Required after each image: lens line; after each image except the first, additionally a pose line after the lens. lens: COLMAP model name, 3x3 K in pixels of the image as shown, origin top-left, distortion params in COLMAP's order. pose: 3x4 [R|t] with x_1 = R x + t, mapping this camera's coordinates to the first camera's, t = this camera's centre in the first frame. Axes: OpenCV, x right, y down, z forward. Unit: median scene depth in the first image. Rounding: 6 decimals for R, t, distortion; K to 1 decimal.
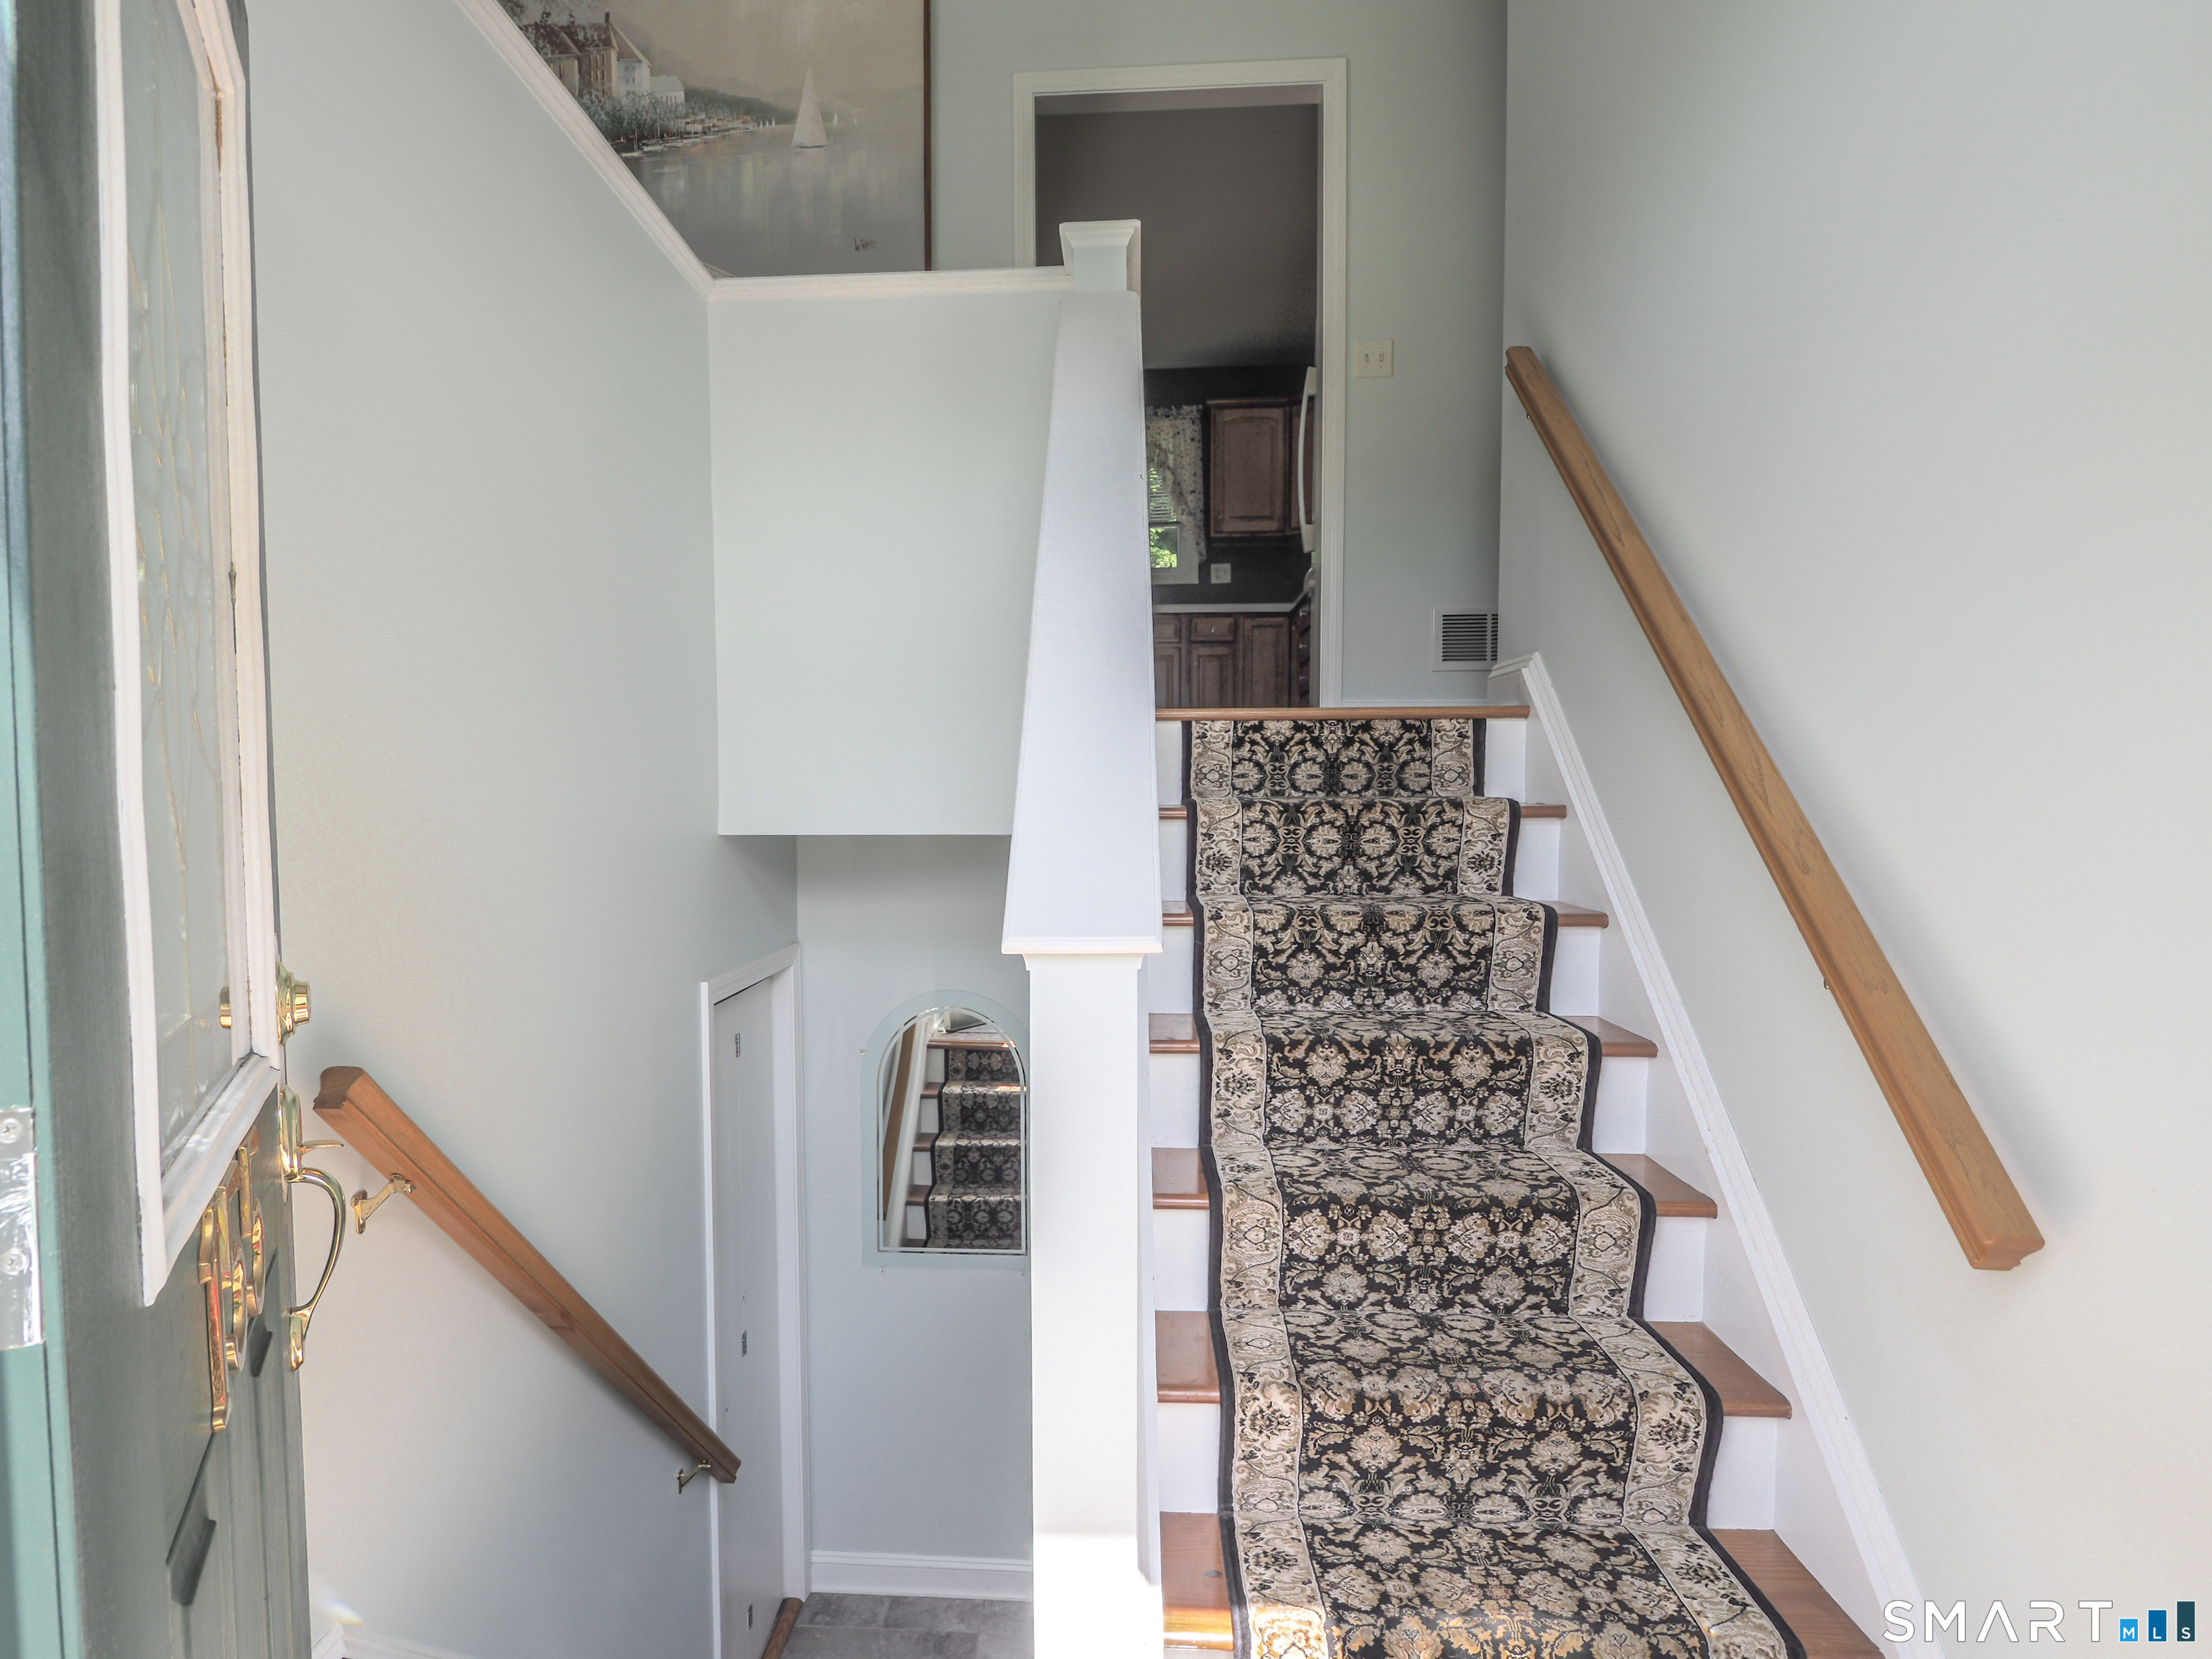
lens RADIAL K [[1187.2, 0, 1020.1], [0, 1187.2, 830.9], [0, 0, 1]] dist [-0.022249, -0.000666]
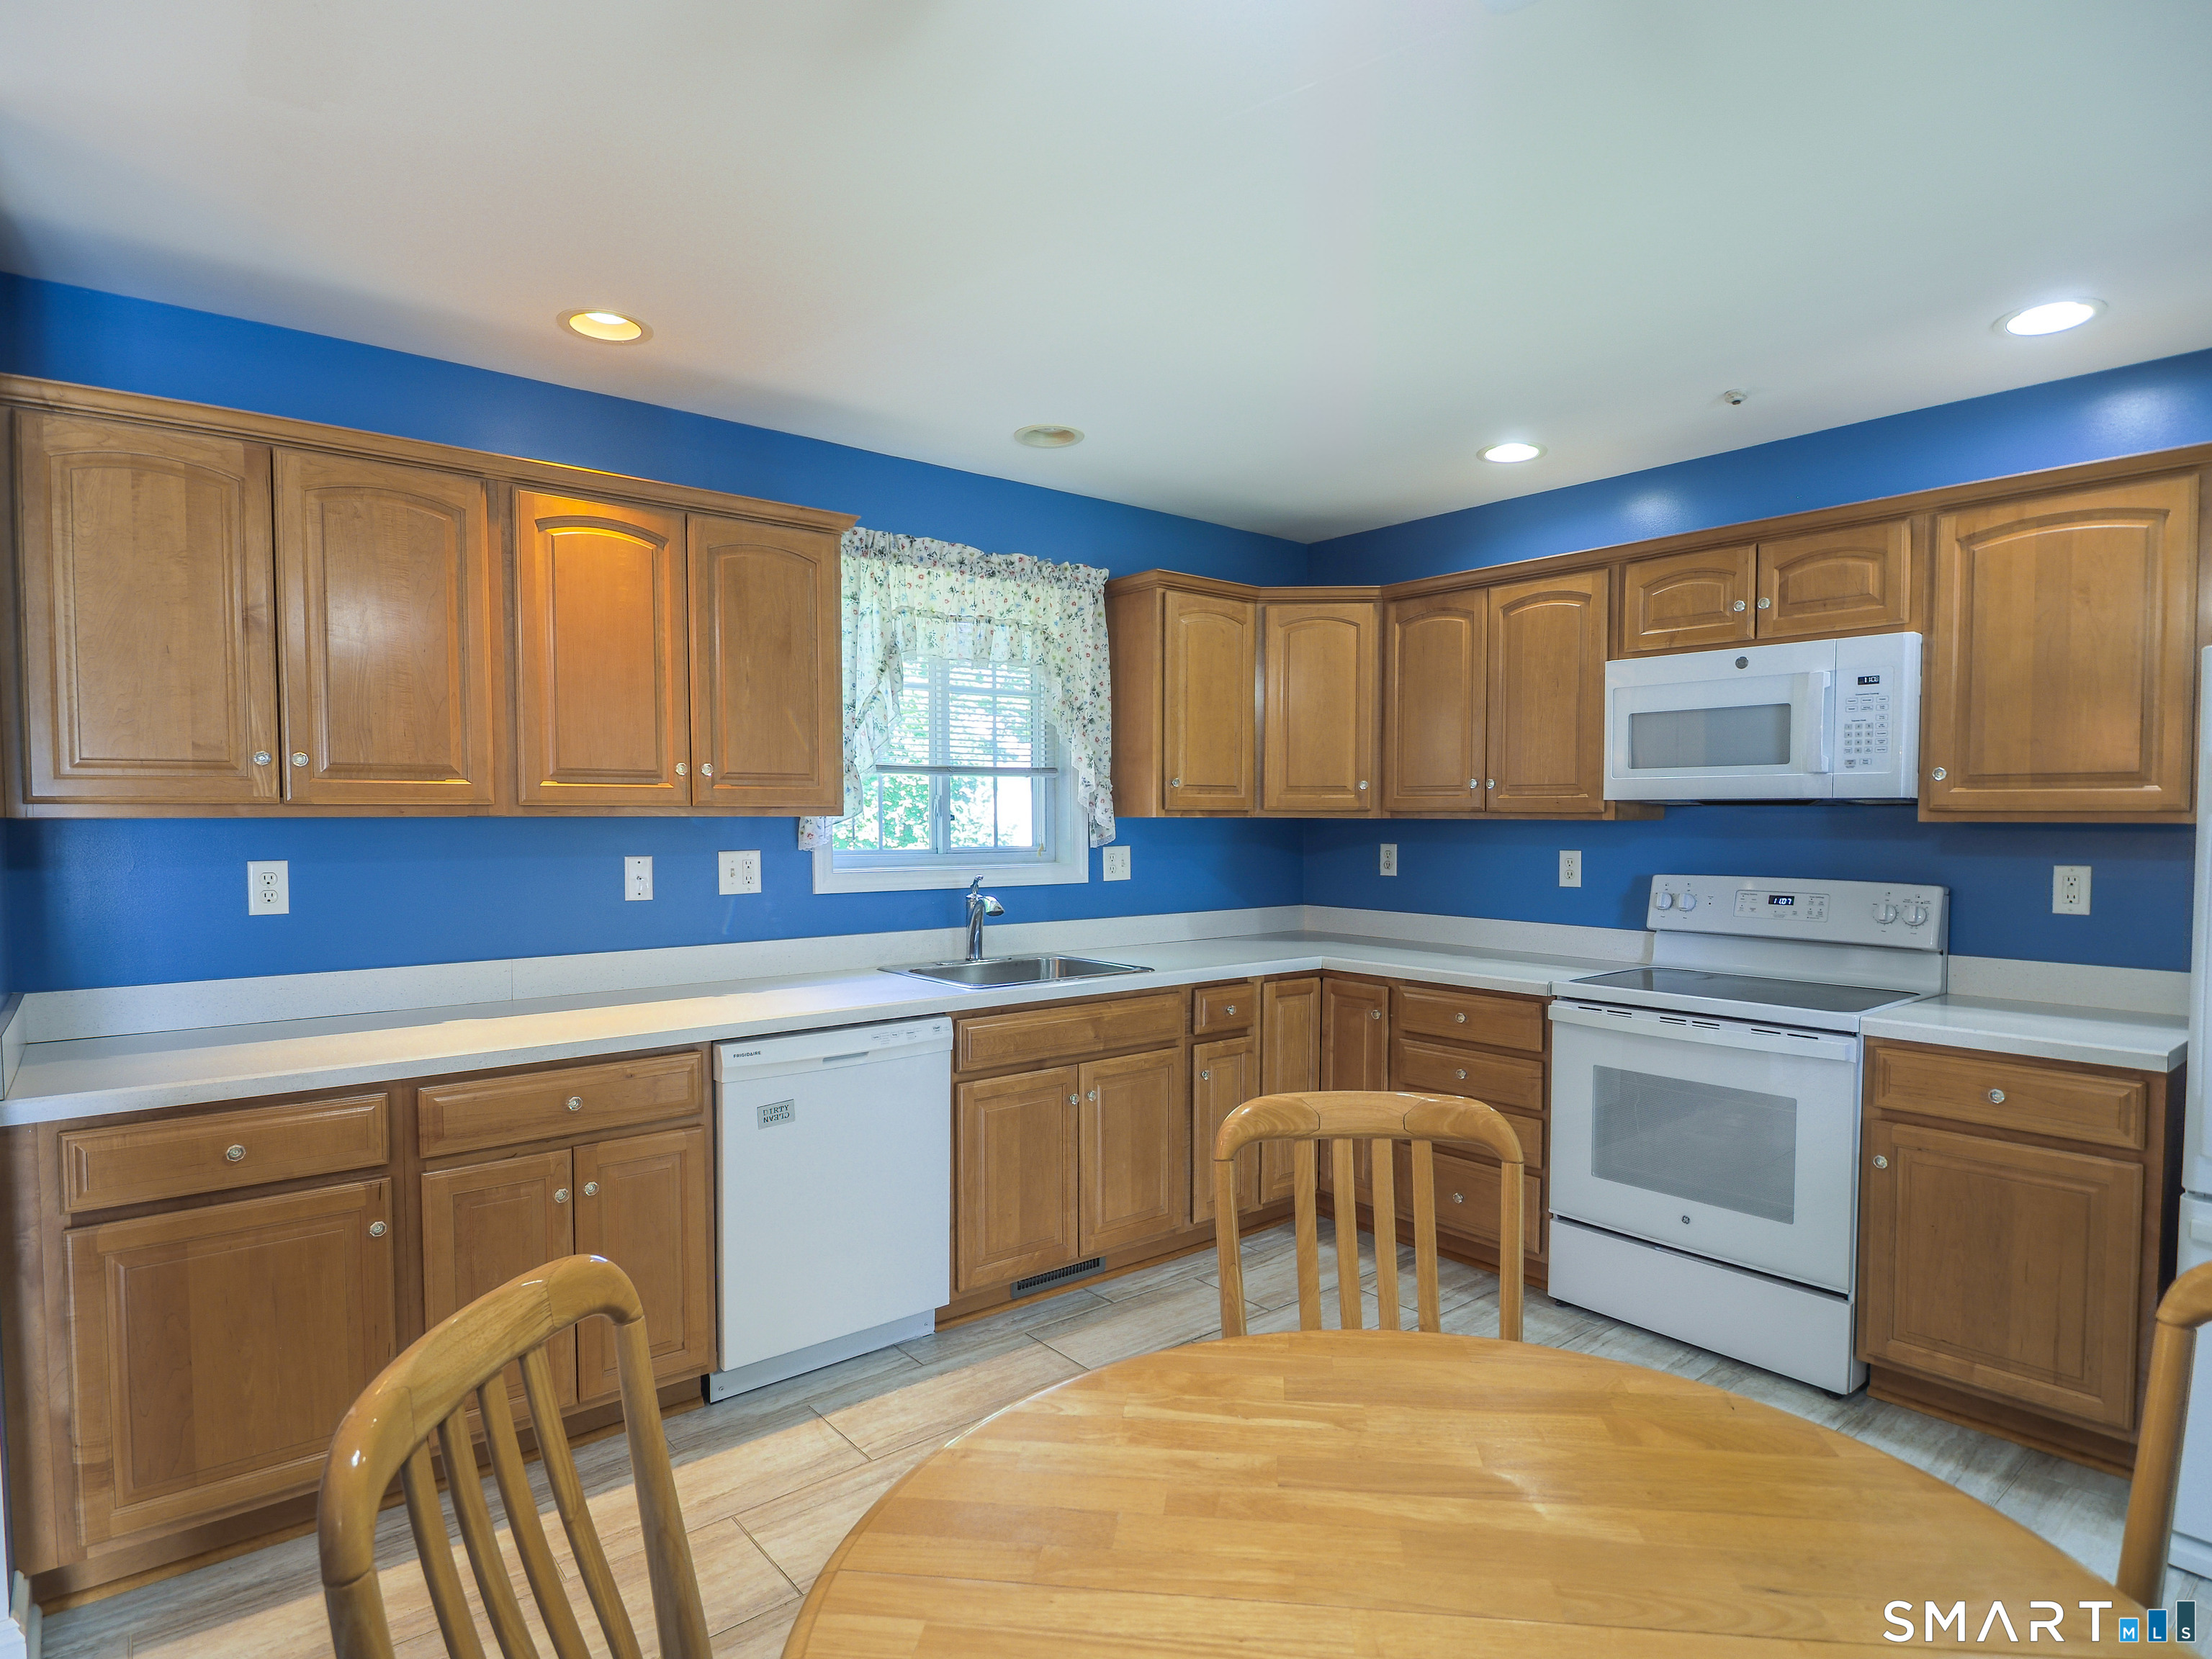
lens RADIAL K [[1241.6, 0, 1093.3], [0, 1241.6, 866.7], [0, 0, 1]] dist [-0.003630, -0.002277]
pose [[0.733618, -0.026185, 0.679057, -0.250470], [0.029331, 0.999546, 0.006856, -0.223837], [-0.678929, 0.014887, 0.734053, 0.577518]]
